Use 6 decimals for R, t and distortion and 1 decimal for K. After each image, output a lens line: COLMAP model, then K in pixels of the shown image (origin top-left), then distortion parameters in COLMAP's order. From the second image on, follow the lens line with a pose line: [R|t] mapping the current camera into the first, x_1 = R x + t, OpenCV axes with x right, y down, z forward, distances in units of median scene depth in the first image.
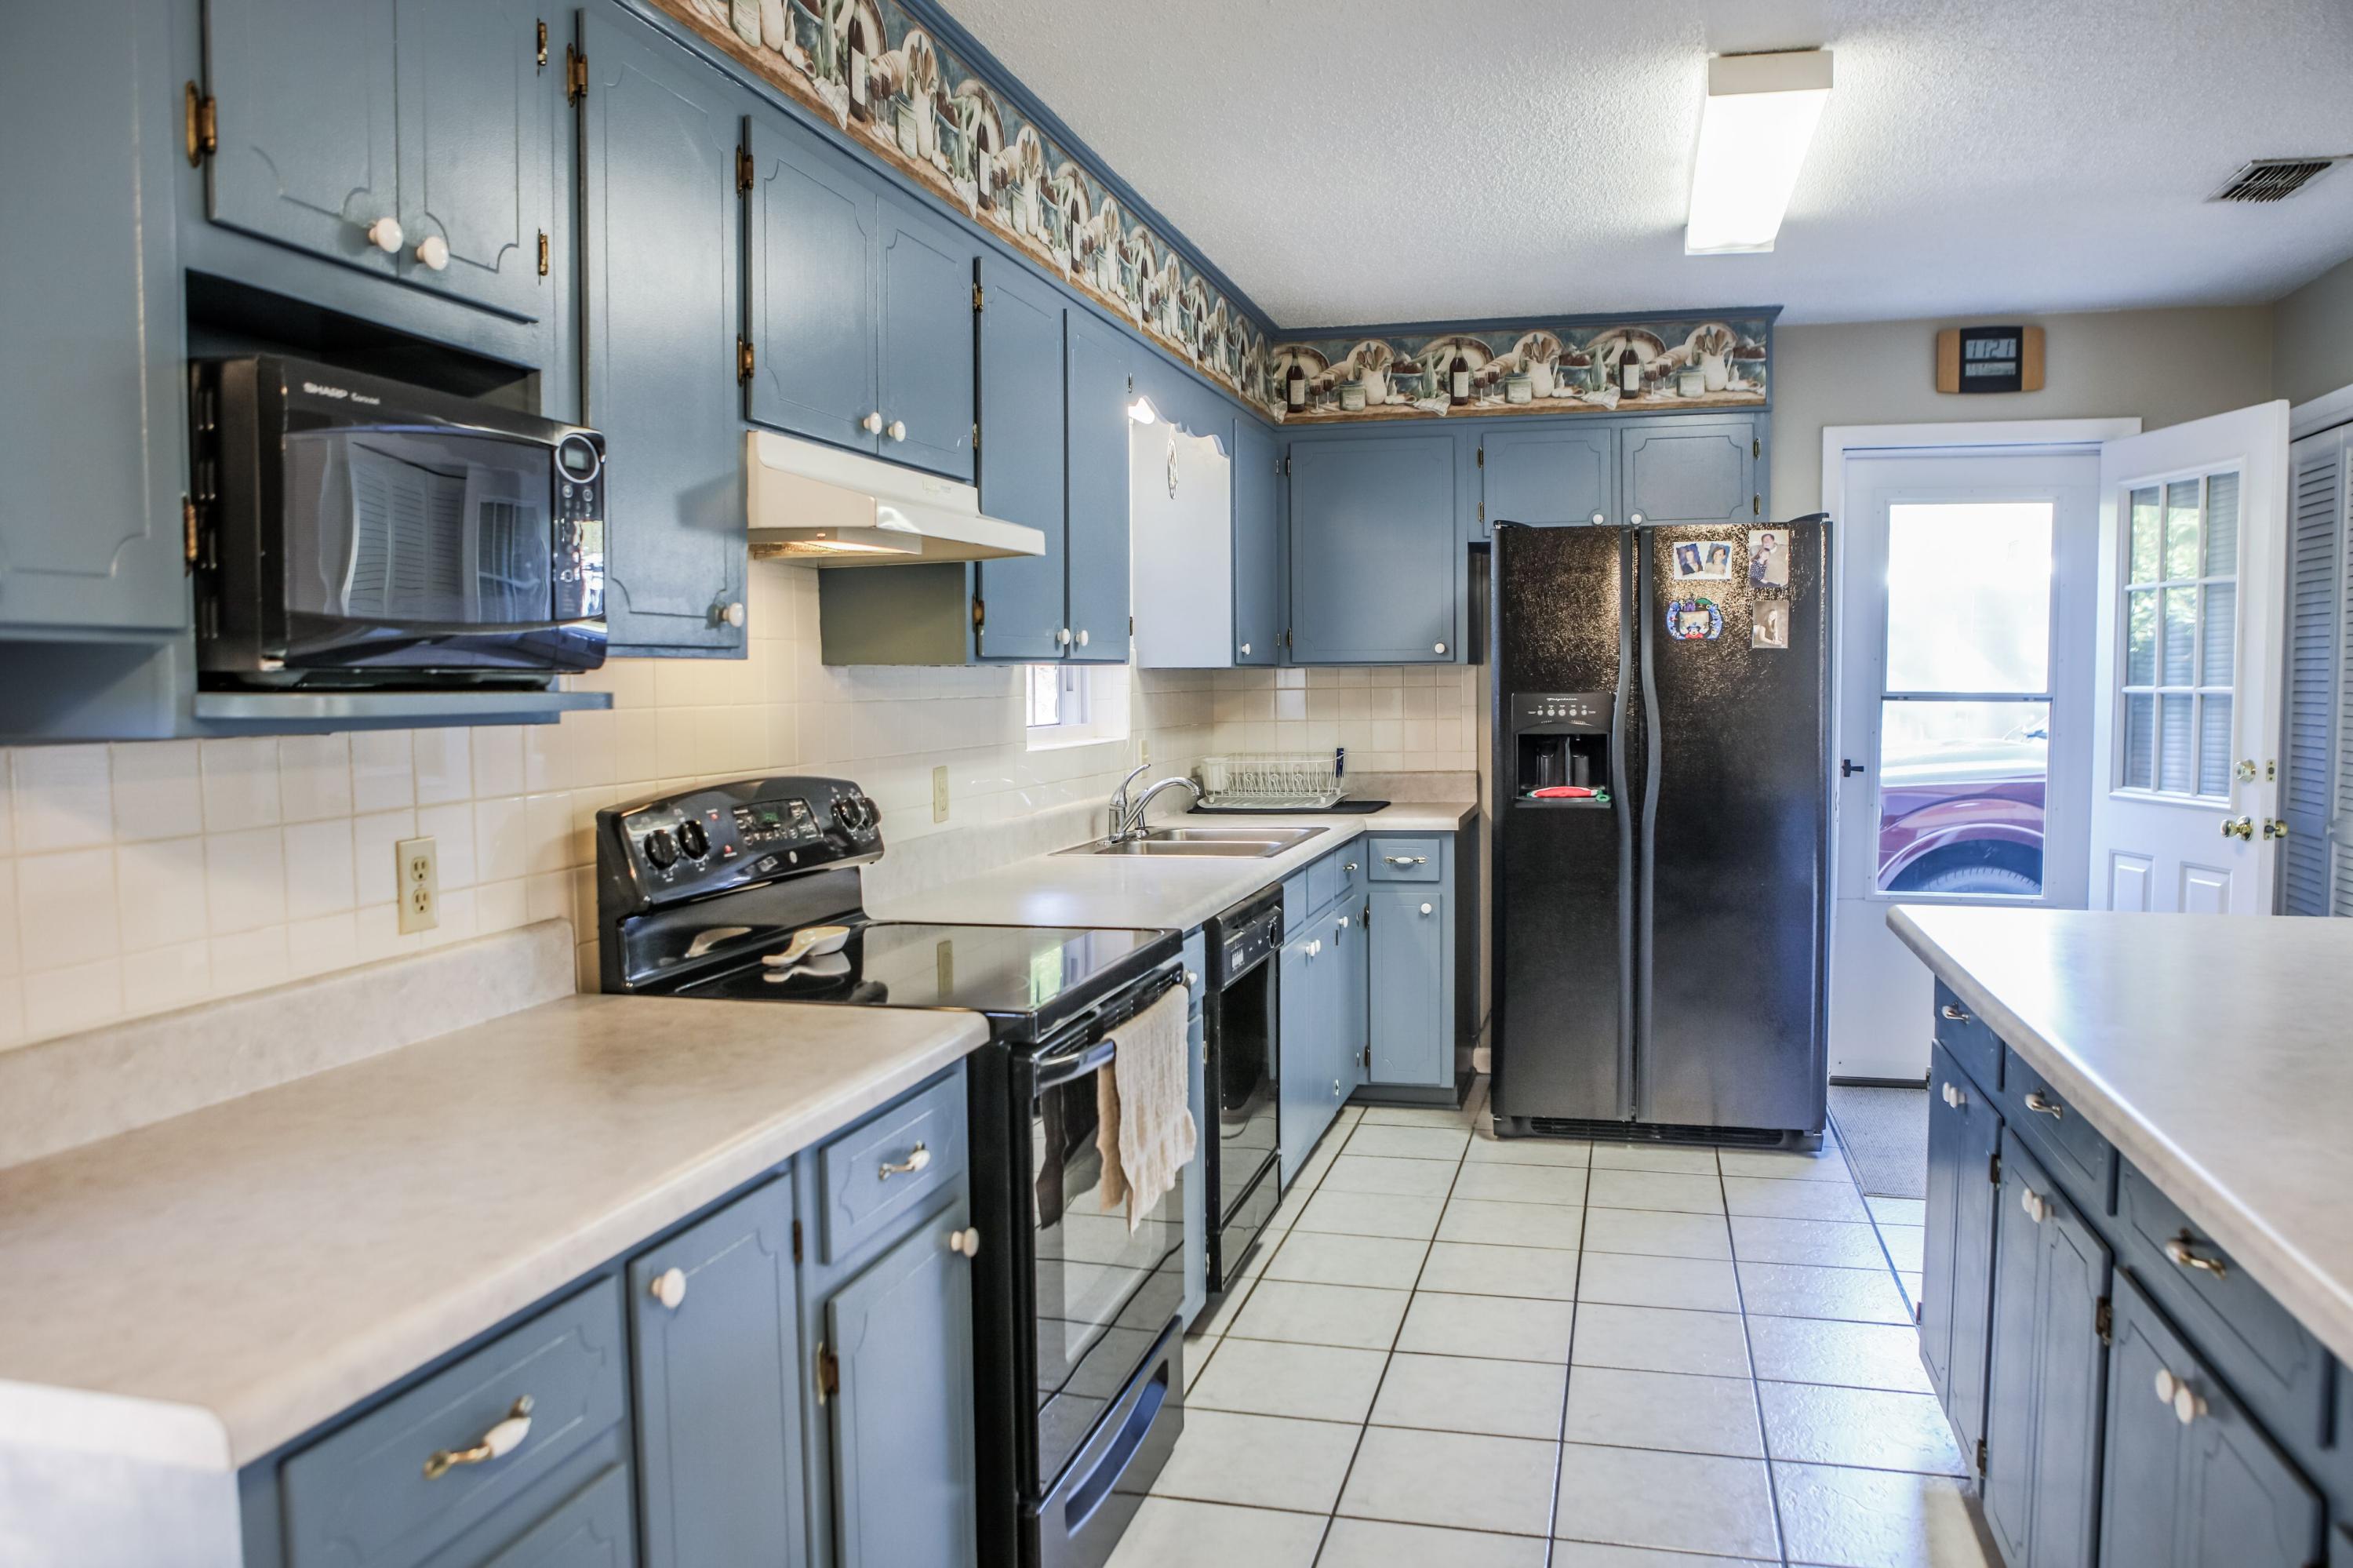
lens RADIAL K [[1713.4, 0, 1175.5], [0, 1713.4, 789.3], [0, 0, 1]] dist [-0.111926, 0.080531]
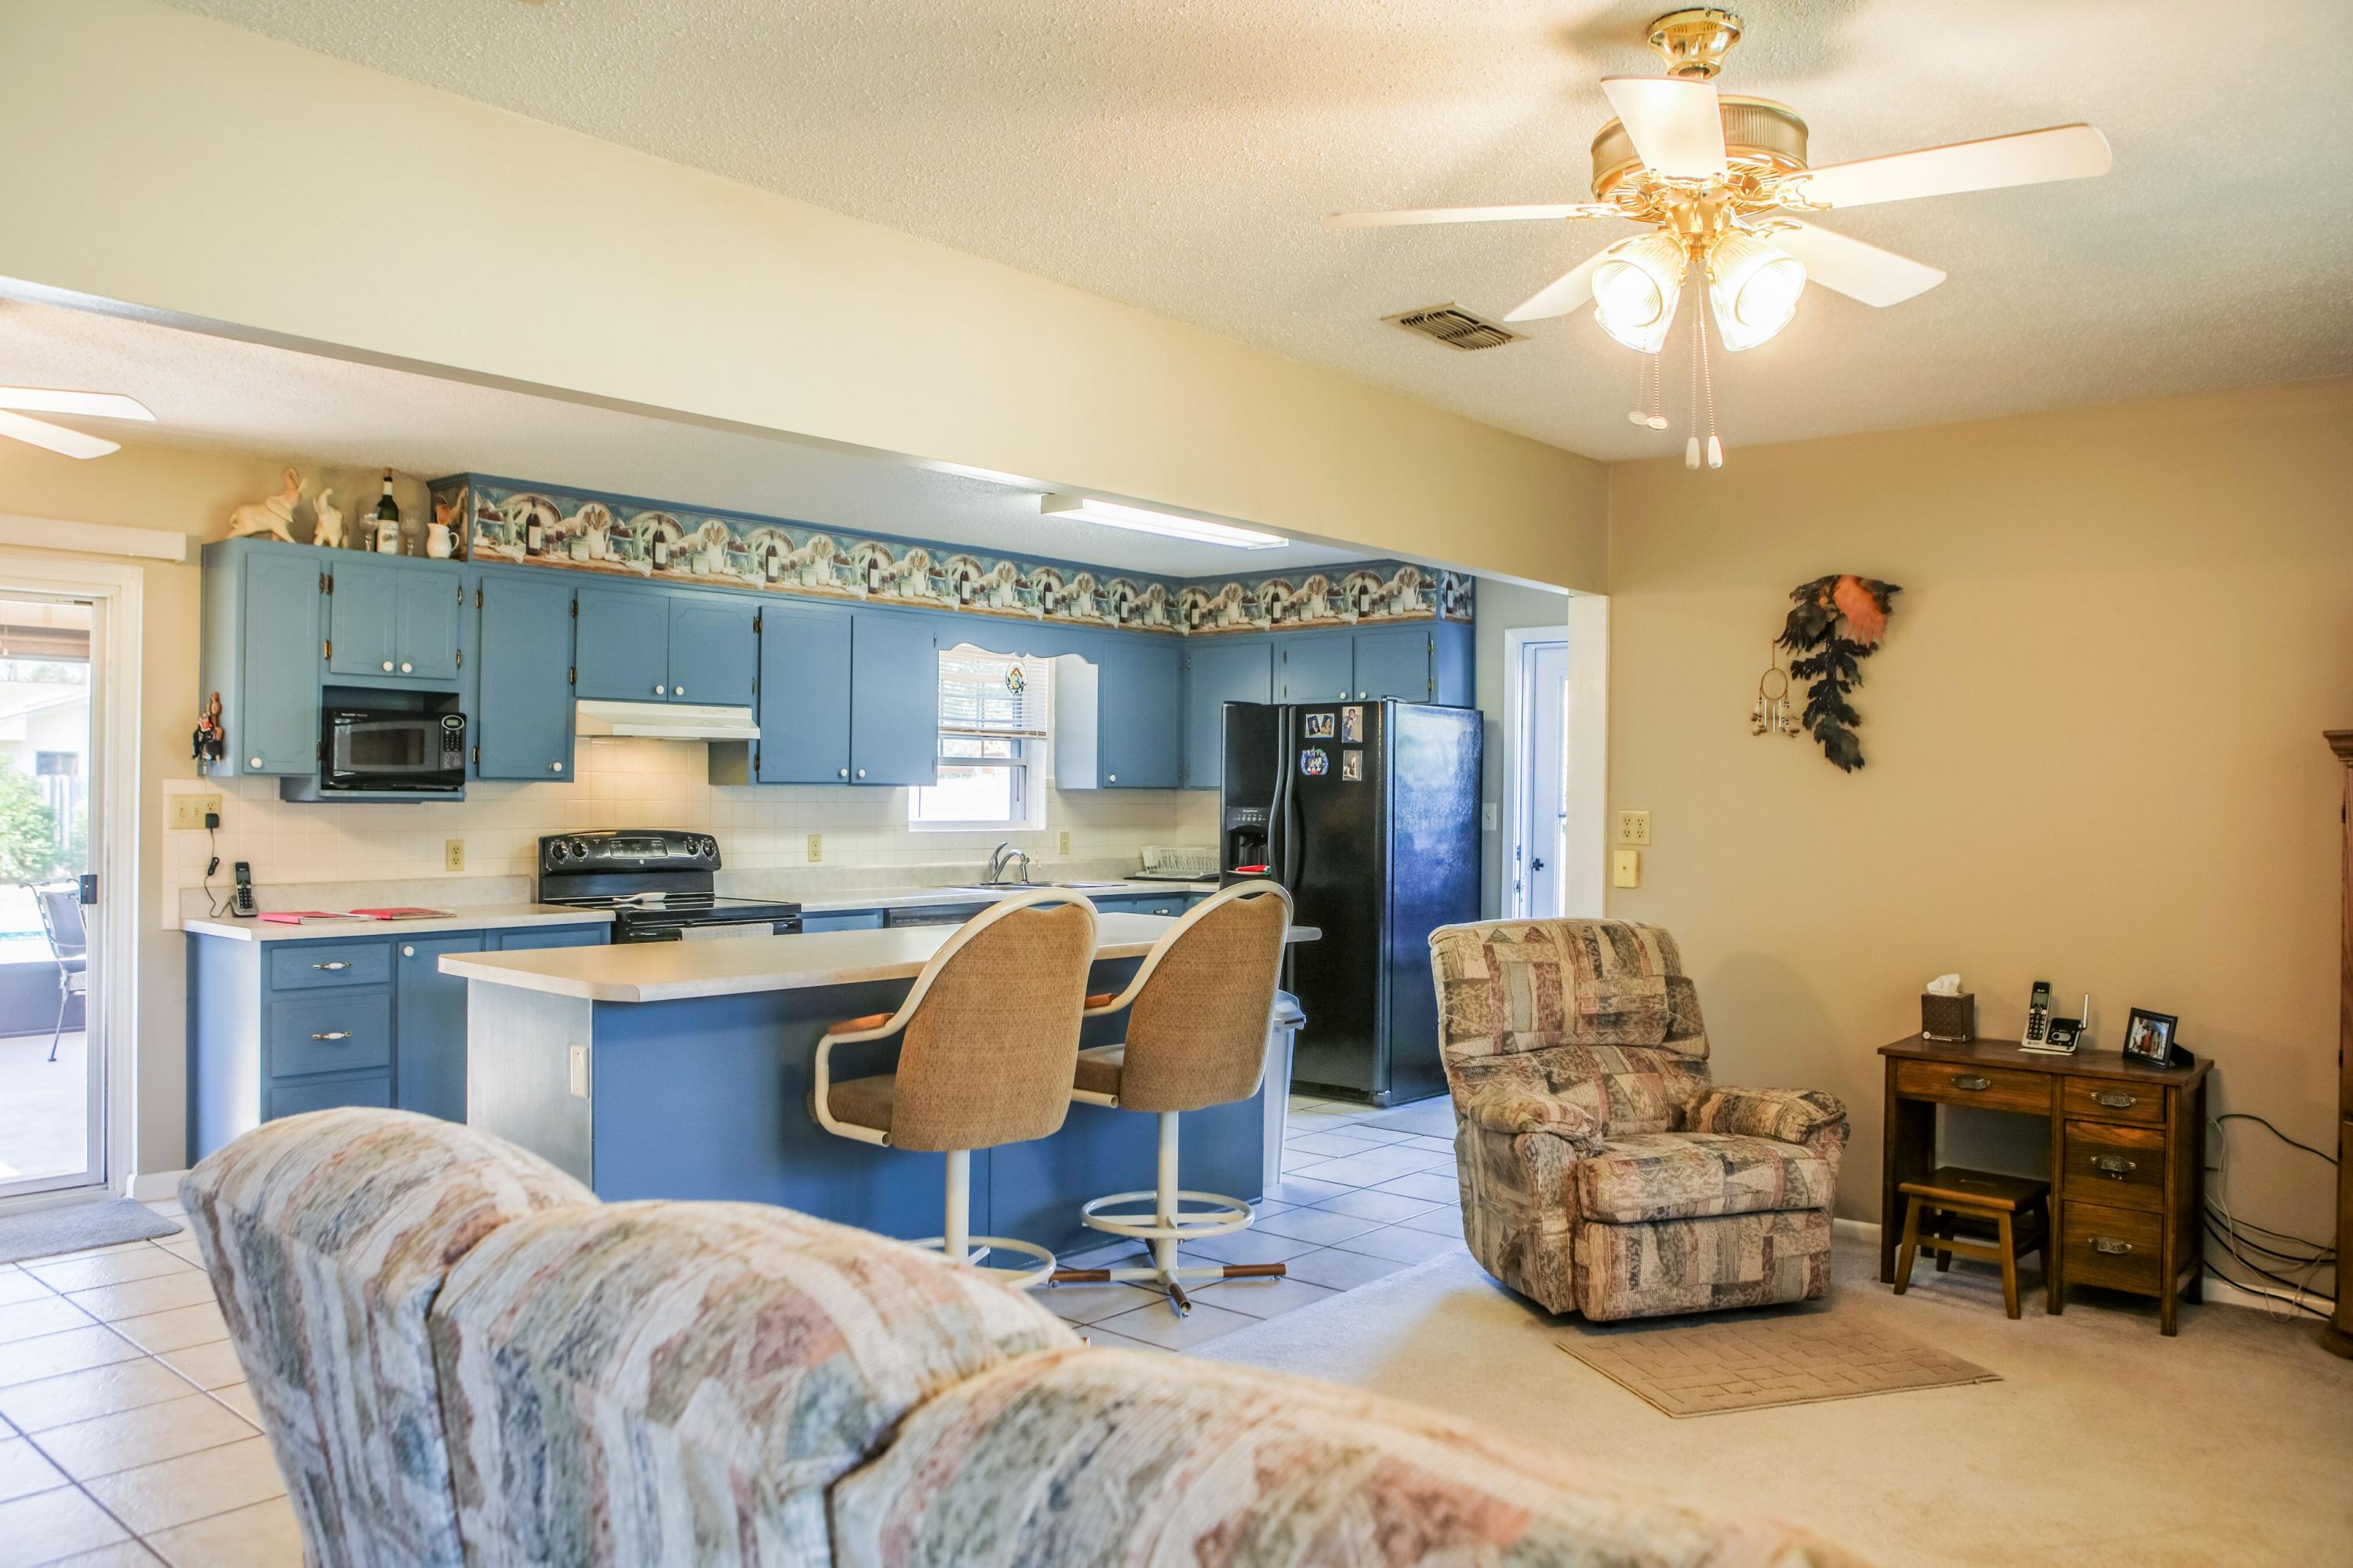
lens RADIAL K [[1713.4, 0, 1175.5], [0, 1713.4, 789.3], [0, 0, 1]] dist [-0.111926, 0.080531]
pose [[0.896741, 0.015195, -0.442295, 1.339282], [-0.044957, 0.997368, -0.056886, 0.034400], [0.440266, 0.070896, 0.895064, -0.750179]]
